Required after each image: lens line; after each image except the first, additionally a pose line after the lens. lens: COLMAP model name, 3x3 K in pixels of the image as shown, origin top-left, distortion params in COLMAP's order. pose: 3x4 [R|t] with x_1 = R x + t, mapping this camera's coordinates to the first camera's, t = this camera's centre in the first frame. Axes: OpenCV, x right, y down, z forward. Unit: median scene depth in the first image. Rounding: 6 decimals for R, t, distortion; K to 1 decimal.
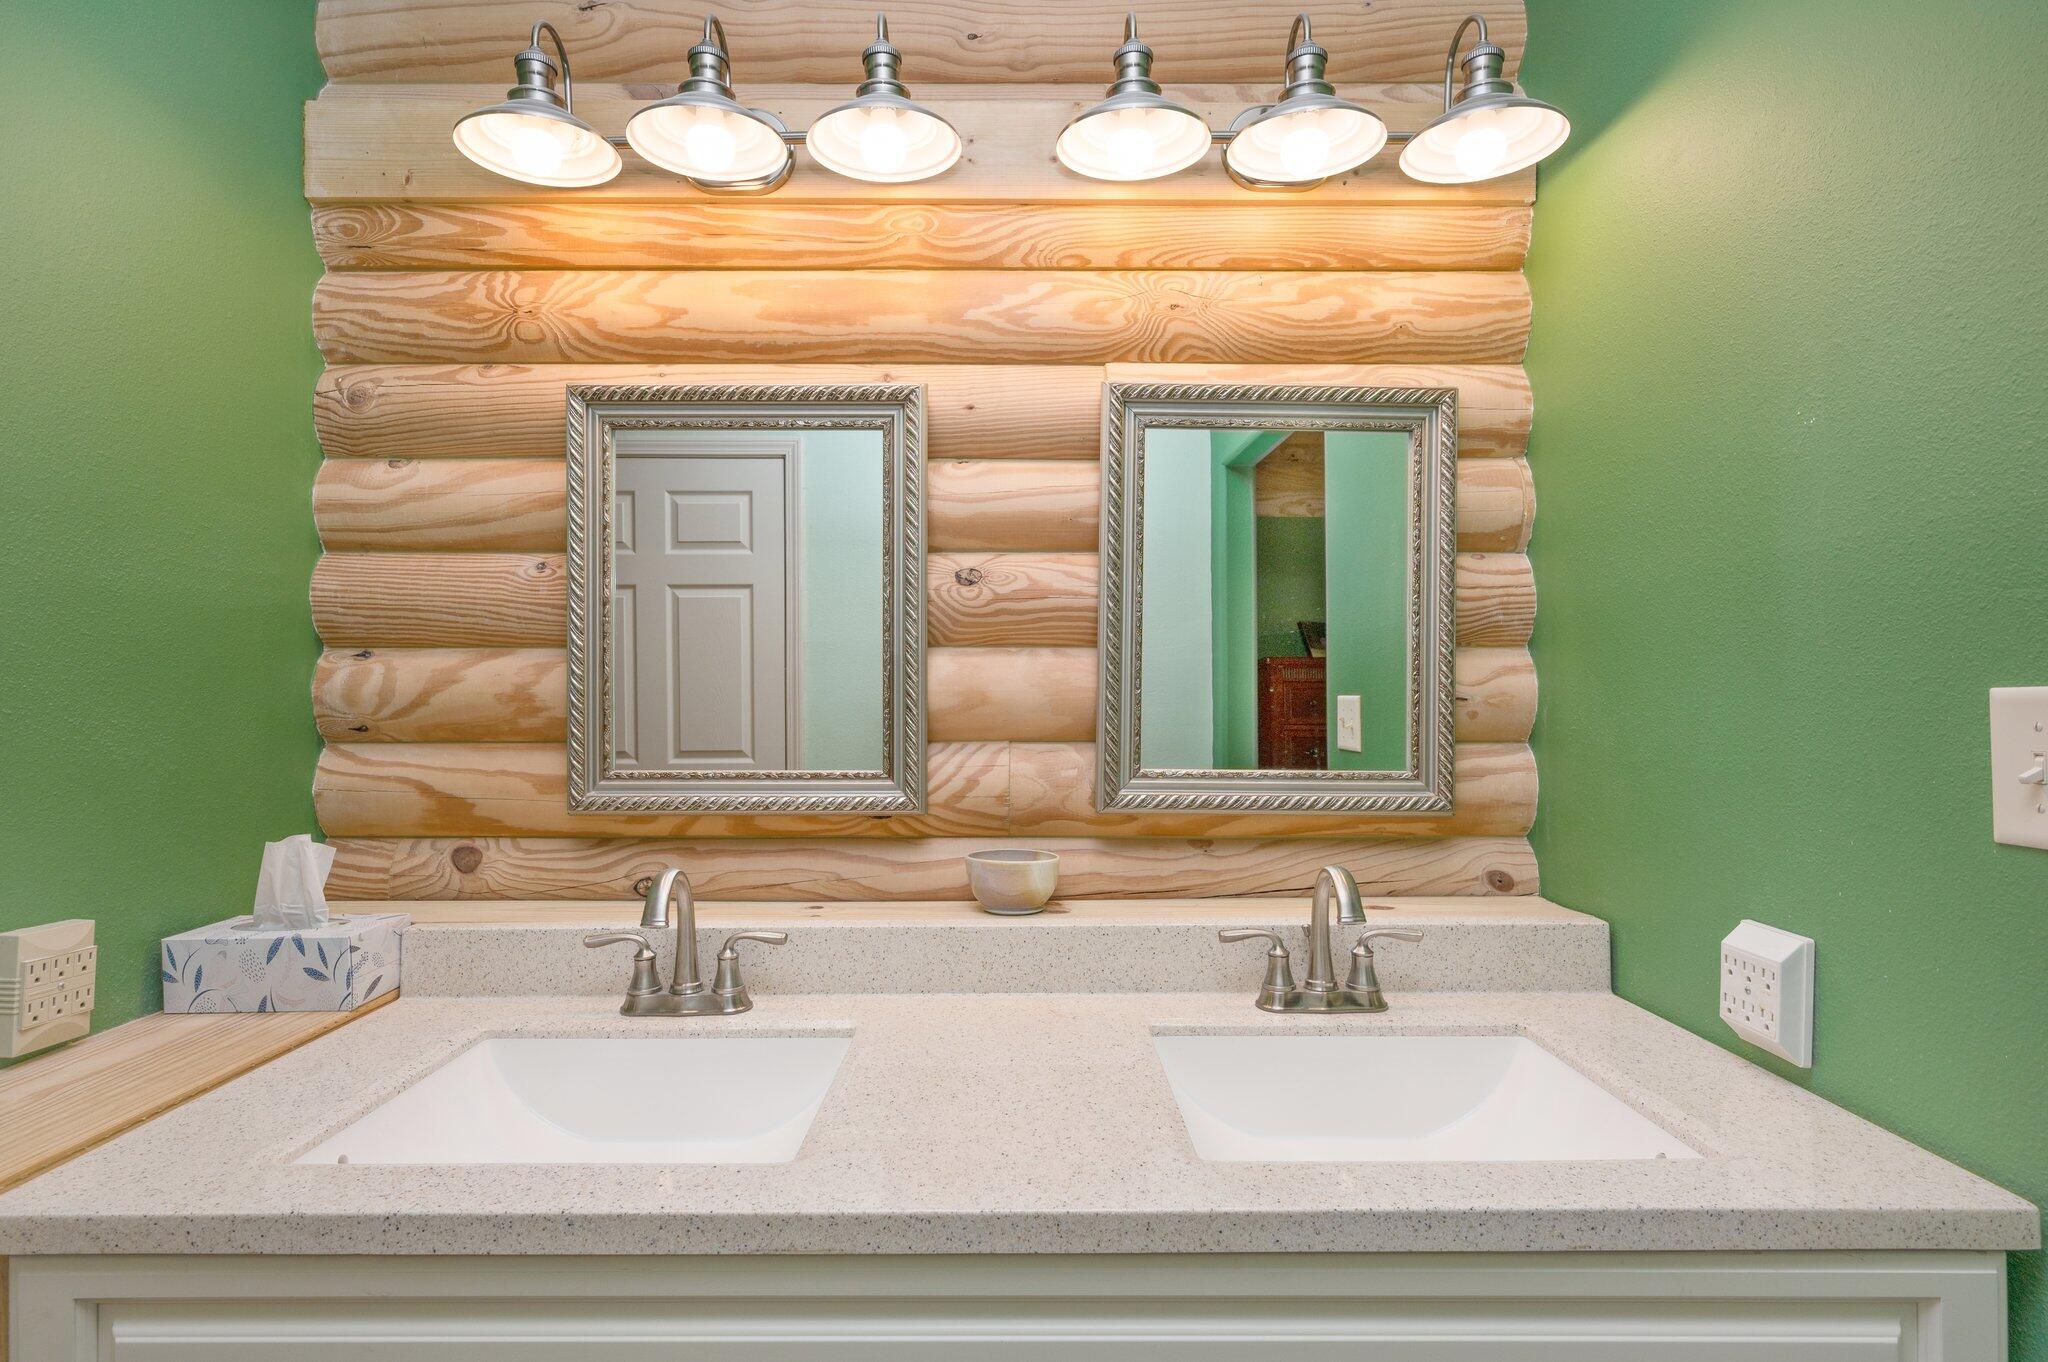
lens RADIAL K [[1006.0, 0, 1021.2], [0, 1006.0, 688.6], [0, 0, 1]] dist [0.005238, -0.000338]
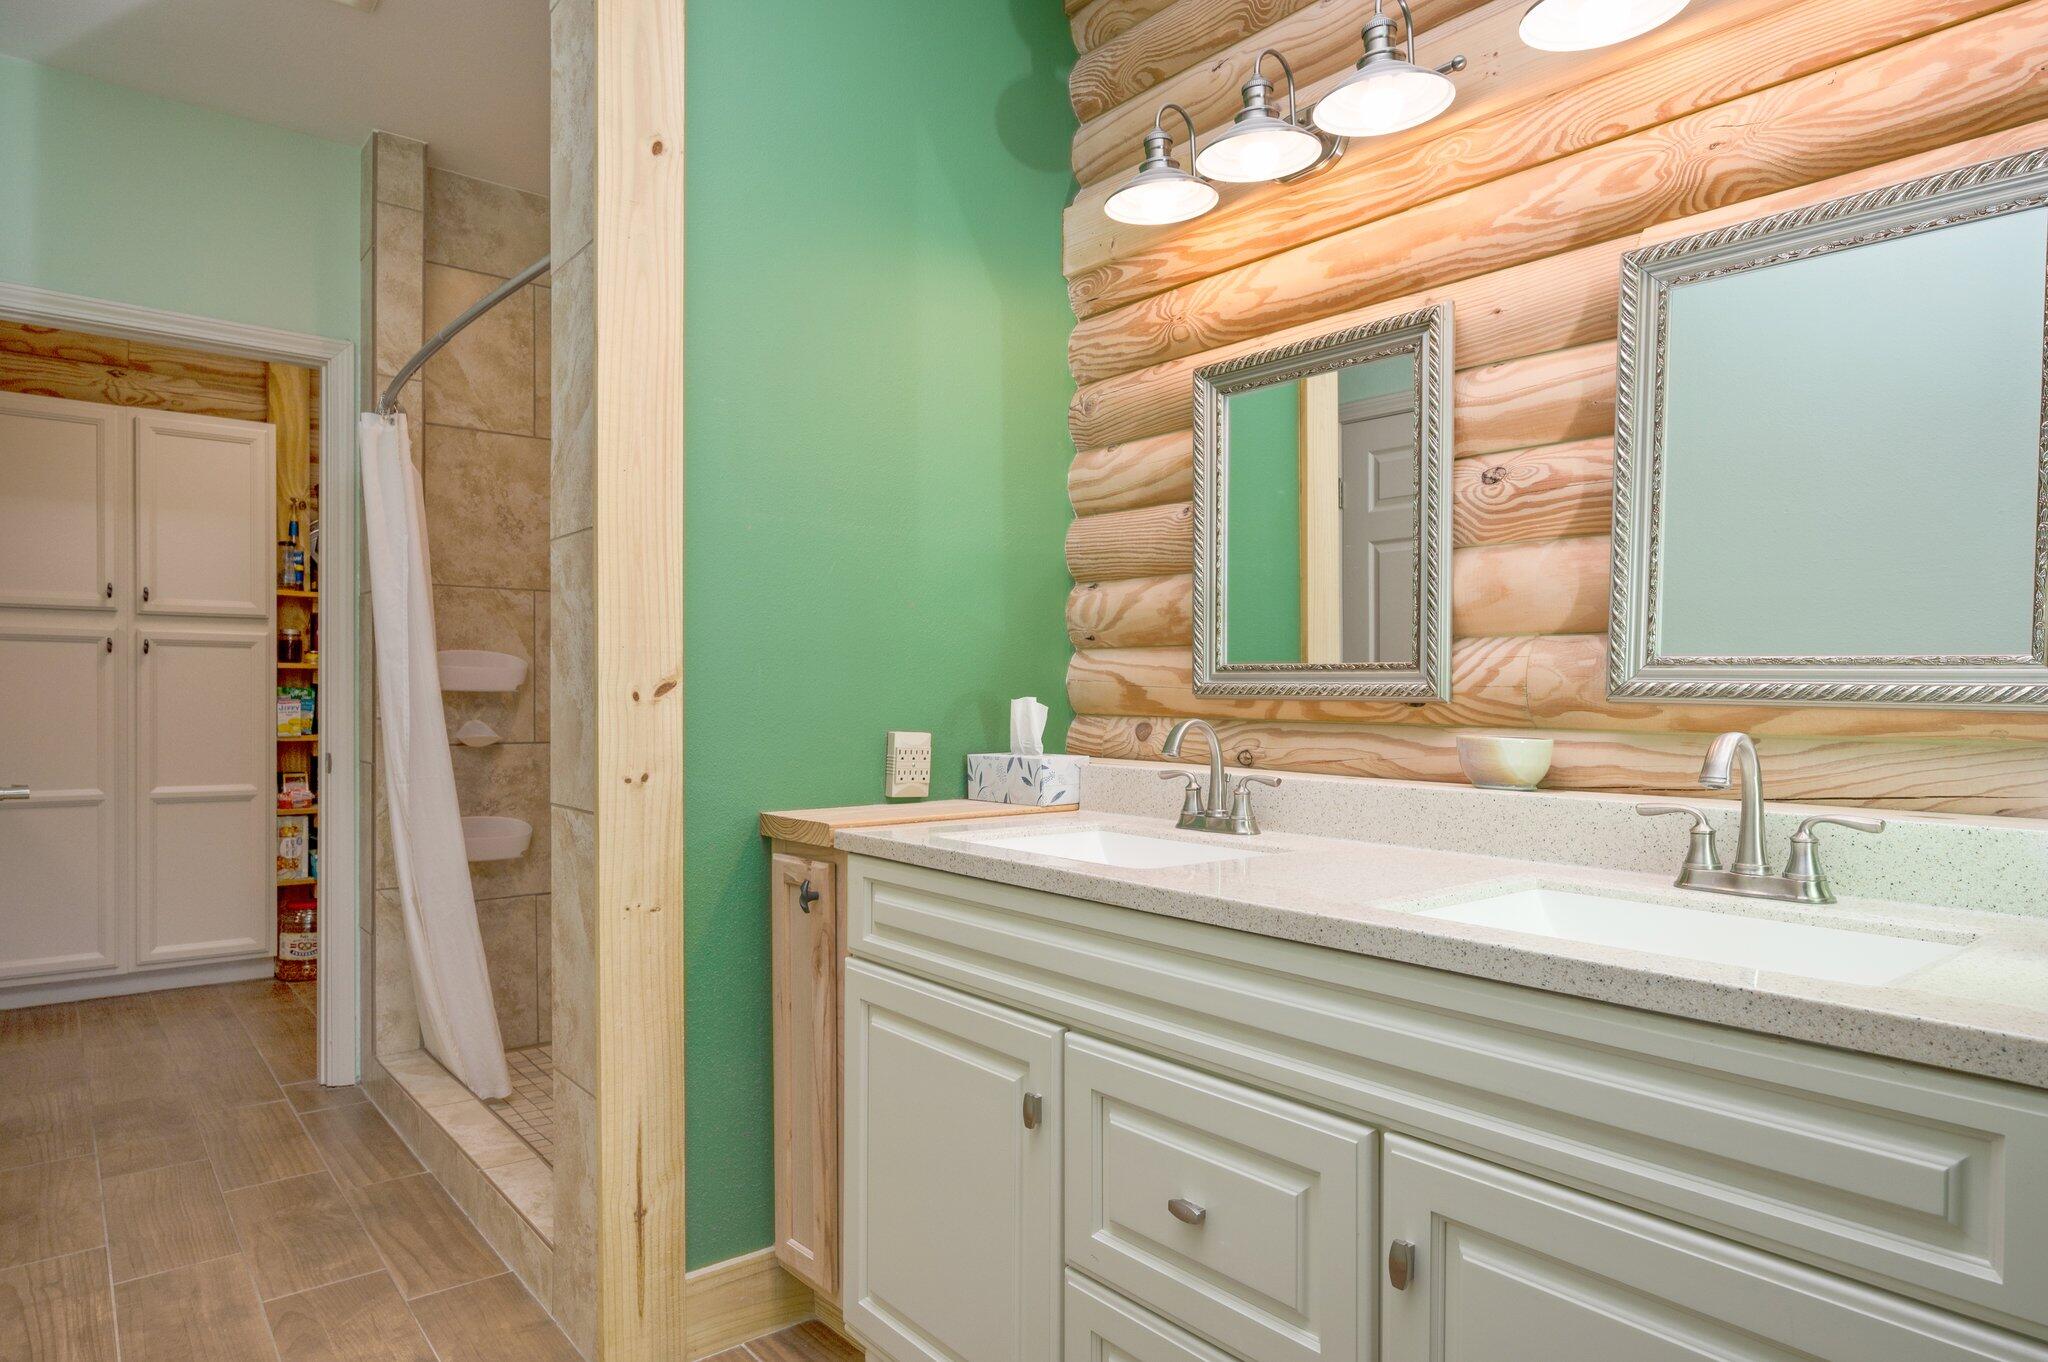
lens RADIAL K [[1227.5, 0, 1023.3], [0, 1227.5, 686.9], [0, 0, 1]] dist [0.007416, 0.001024]
pose [[0.642080, 0.000519, -0.766637, 0.613726], [0.001730, 0.999996, 0.002126, 0.104248], [0.766636, -0.002692, 0.642077, -0.189190]]
